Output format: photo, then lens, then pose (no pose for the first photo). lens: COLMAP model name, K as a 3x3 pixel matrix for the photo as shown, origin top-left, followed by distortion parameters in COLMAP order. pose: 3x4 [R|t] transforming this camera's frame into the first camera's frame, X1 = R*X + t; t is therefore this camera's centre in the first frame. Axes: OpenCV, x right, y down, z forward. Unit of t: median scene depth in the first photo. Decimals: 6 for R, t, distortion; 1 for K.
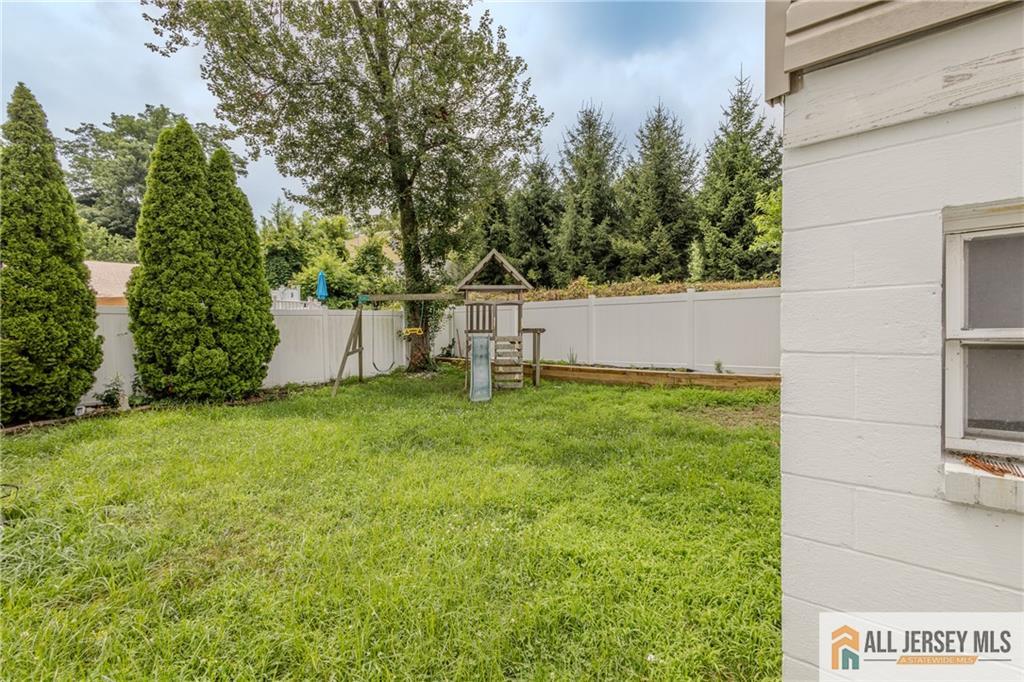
lens RADIAL K [[476.0, 0, 512.0], [0, 476.0, 341.0], [0, 0, 1]] dist [0.004290, -0.000034]
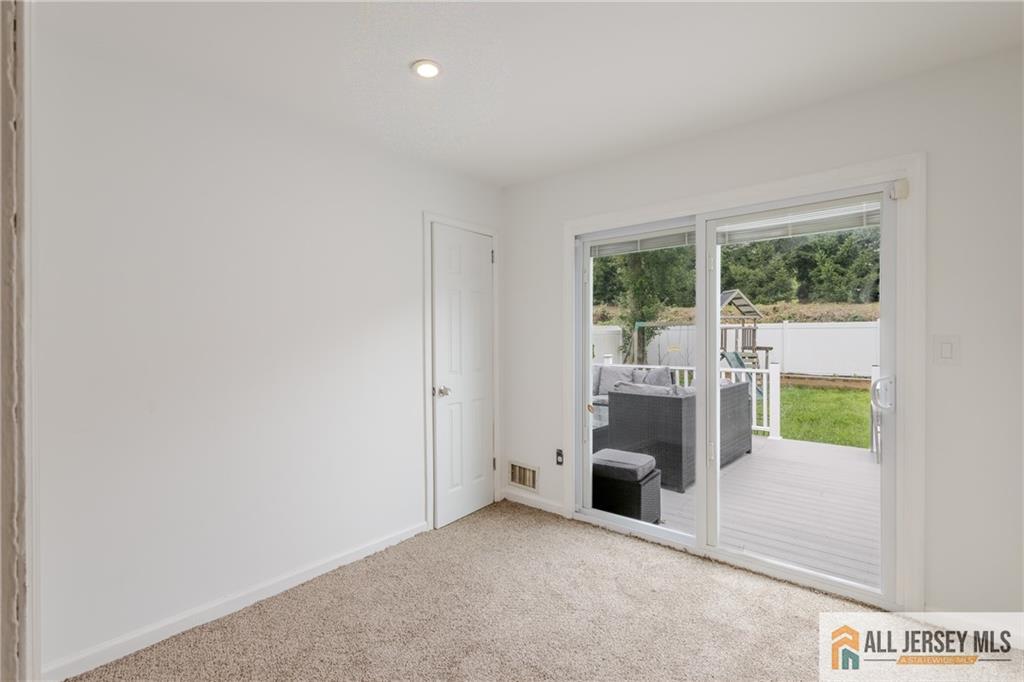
lens RADIAL K [[476.0, 0, 512.0], [0, 476.0, 341.0], [0, 0, 1]] dist [0.004290, -0.000034]
pose [[0.999846, 0.003504, 0.017216, -0.419109], [-0.003424, 0.999983, -0.004673, -0.020928], [-0.017232, 0.004613, 0.999841, -0.211899]]
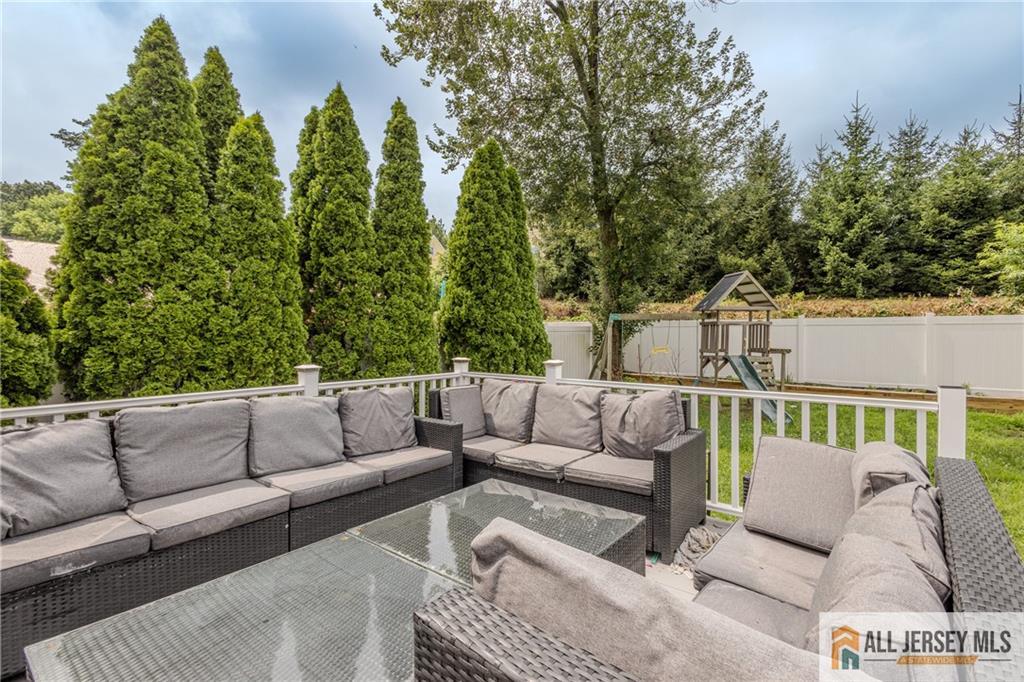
lens RADIAL K [[471.2, 0, 512.0], [0, 471.2, 341.0], [0, 0, 1]] dist [0.006680, -0.000278]
pose [[0.997897, 0.011355, 0.063817, -0.353661], [-0.010869, 0.999909, -0.007953, -0.017638], [-0.063901, 0.007243, 0.997930, 0.015446]]
